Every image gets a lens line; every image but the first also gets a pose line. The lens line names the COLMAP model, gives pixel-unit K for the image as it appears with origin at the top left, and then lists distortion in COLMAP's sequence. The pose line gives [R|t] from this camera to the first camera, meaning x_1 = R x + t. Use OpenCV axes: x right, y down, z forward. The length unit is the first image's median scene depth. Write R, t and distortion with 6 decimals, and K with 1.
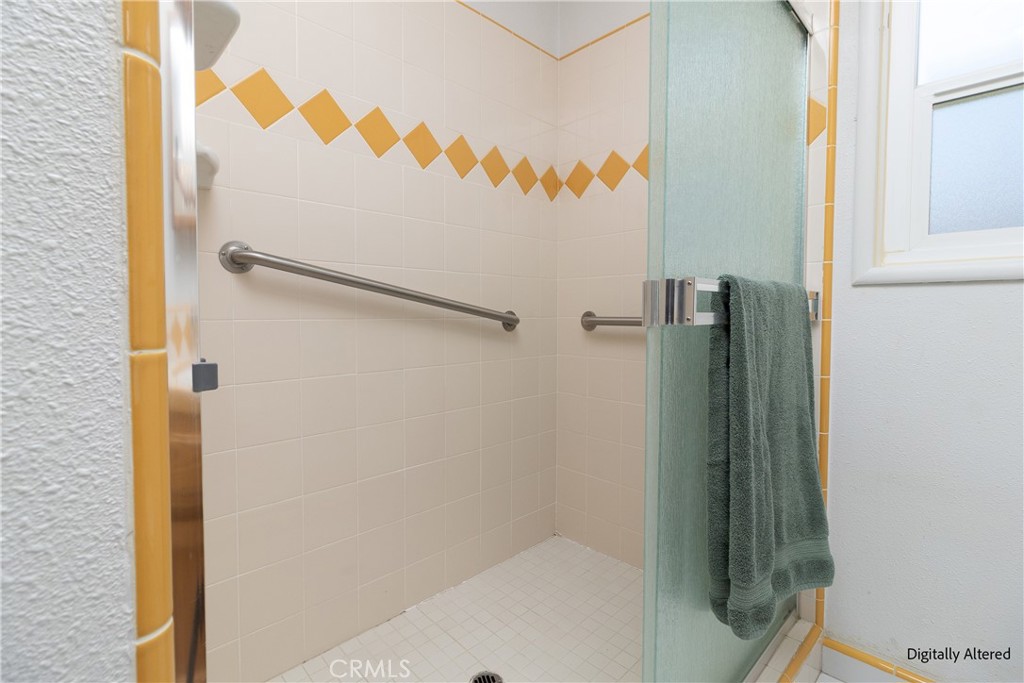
lens RADIAL K [[472.1, 0, 509.8], [0, 472.1, 337.6], [0, 0, 1]] dist [-0.004540, 0.000747]
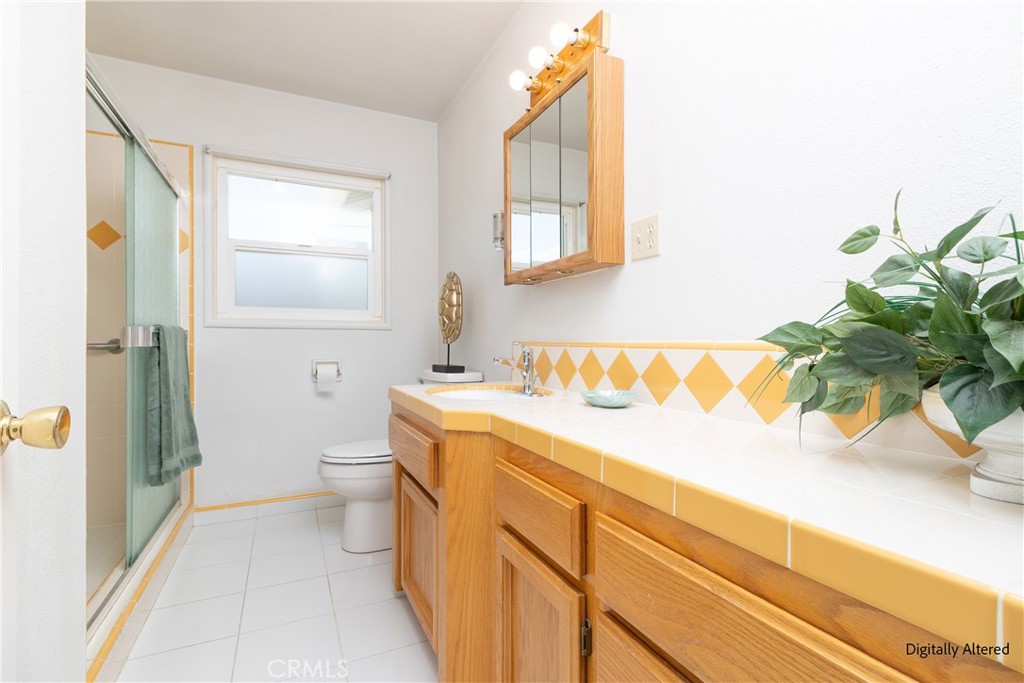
lens RADIAL K [[472.1, 0, 509.7], [0, 472.1, 344.3], [0, 0, 1]] dist [-0.004540, 0.000747]
pose [[0.318508, 0.002522, 0.947917, -0.936973], [0.033980, 0.999323, -0.014077, 0.043071], [-0.947311, 0.036694, 0.318207, -1.076294]]
